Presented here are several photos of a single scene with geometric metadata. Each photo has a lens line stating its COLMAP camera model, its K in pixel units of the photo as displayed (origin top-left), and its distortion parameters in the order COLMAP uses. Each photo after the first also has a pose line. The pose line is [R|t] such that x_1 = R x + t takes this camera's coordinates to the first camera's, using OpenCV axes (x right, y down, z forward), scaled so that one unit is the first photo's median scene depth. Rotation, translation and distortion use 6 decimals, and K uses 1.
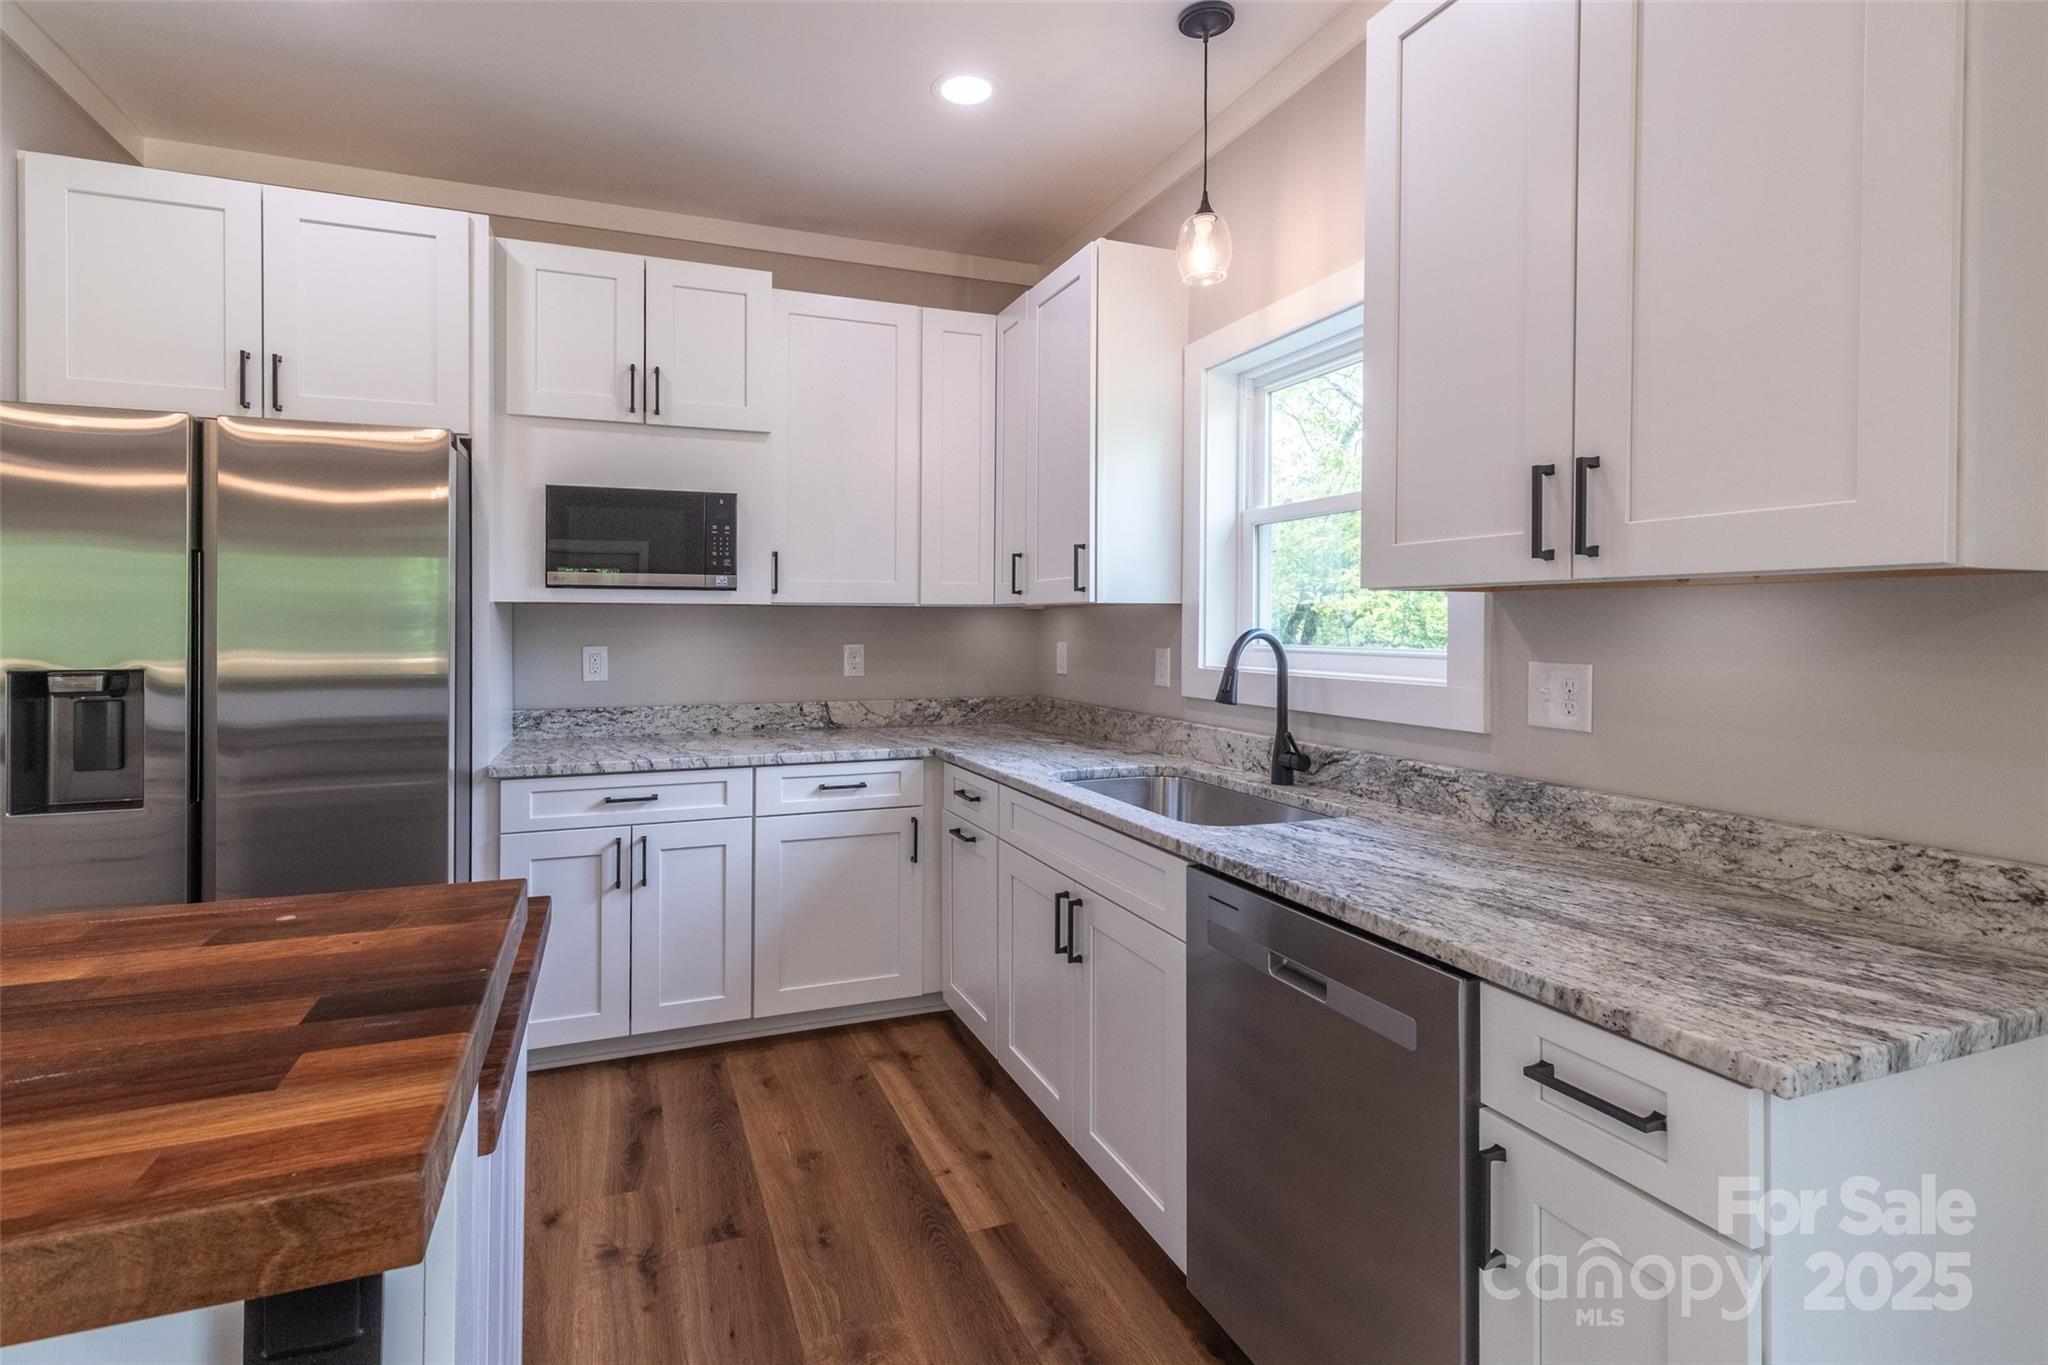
lens RADIAL K [[978.8, 0, 953.7], [0, 978.8, 623.8], [0, 0, 1]] dist [0.014583, -0.000485]
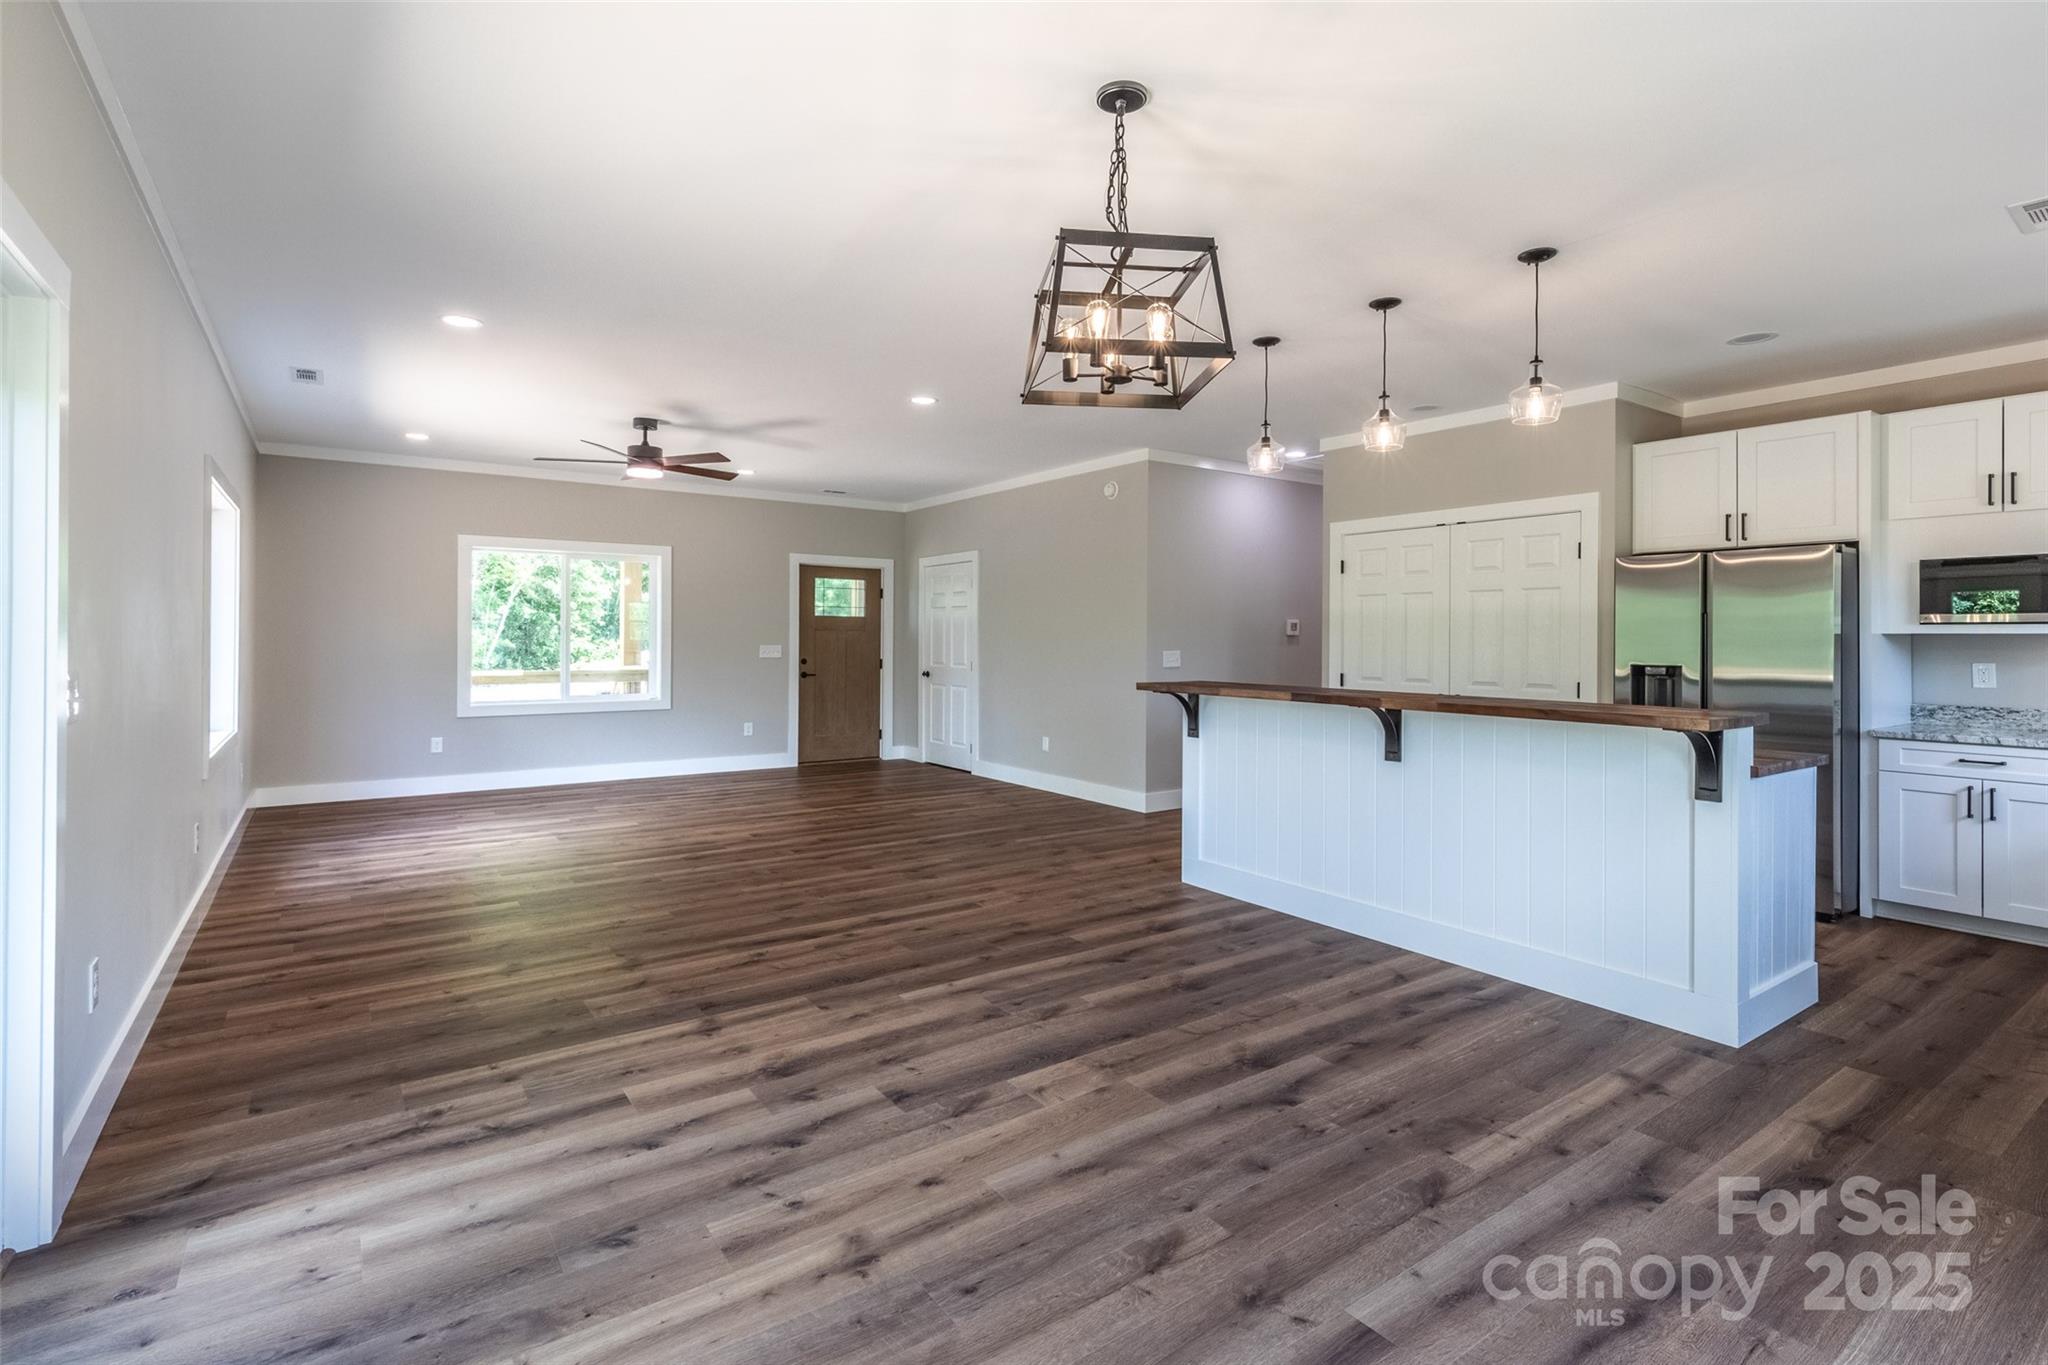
lens RADIAL K [[936.9, 0, 1010.1], [0, 936.9, 635.2], [0, 0, 1]] dist [0.001340, 0.000783]
pose [[0.252650, -0.005906, -0.967540, 0.717342], [-0.006290, 0.999950, -0.007747, 0.001842], [0.967537, 0.008043, 0.252601, -0.850476]]
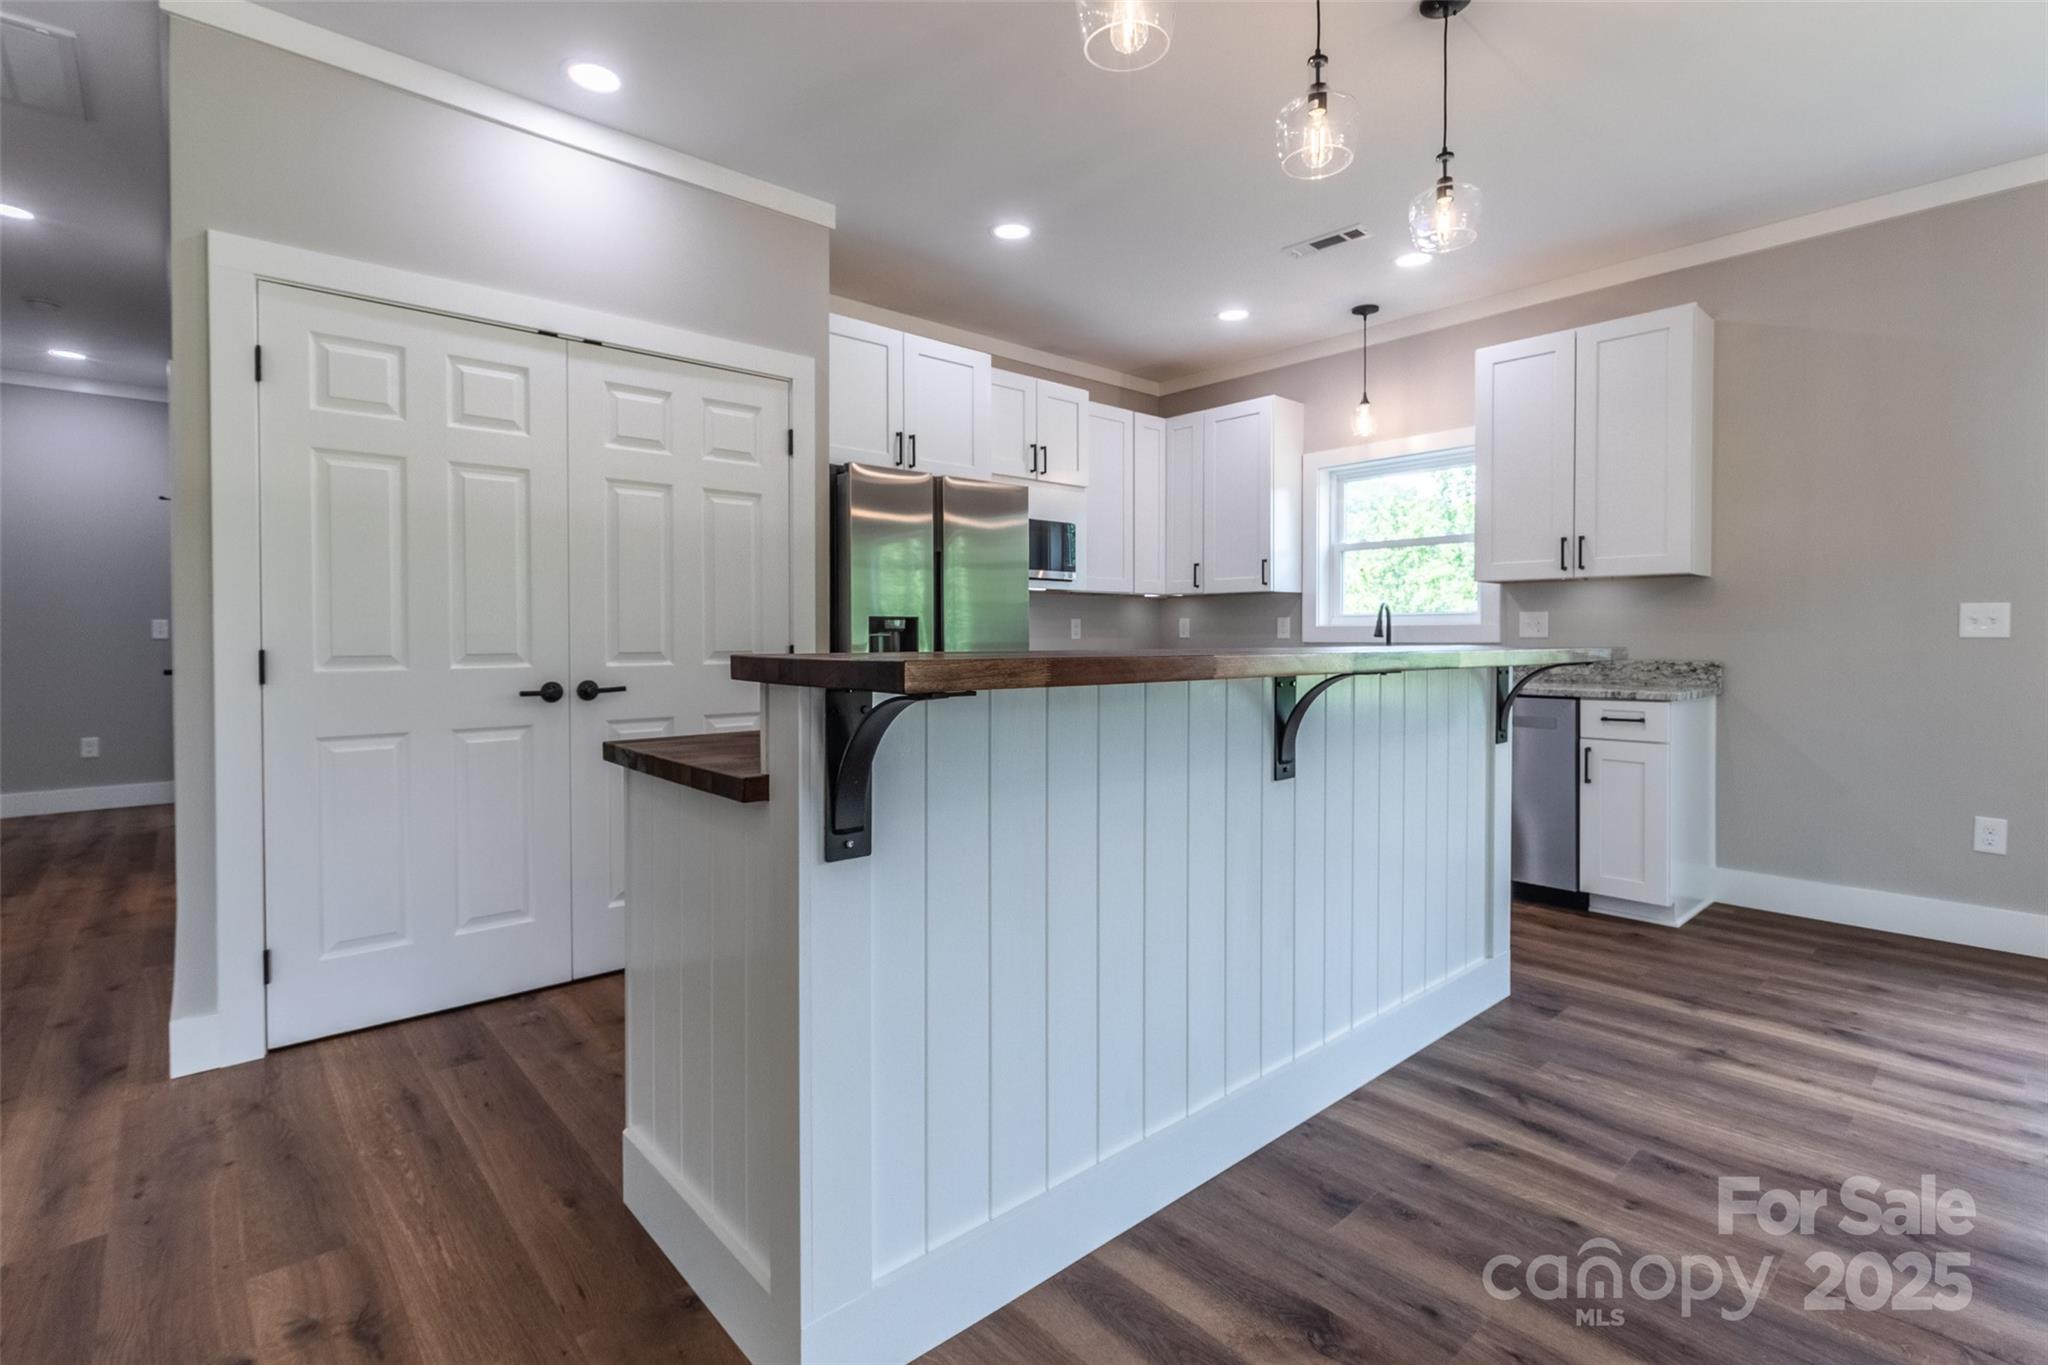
lens RADIAL K [[963.6, 0, 1010.5], [0, 963.6, 670.1], [0, 0, 1]] dist [0.000488, -0.000194]
pose [[0.930642, -0.015993, 0.365582, -1.026920], [0.003430, 0.999382, 0.034986, 0.064686], [-0.365916, -0.031305, 0.930121, -0.545468]]
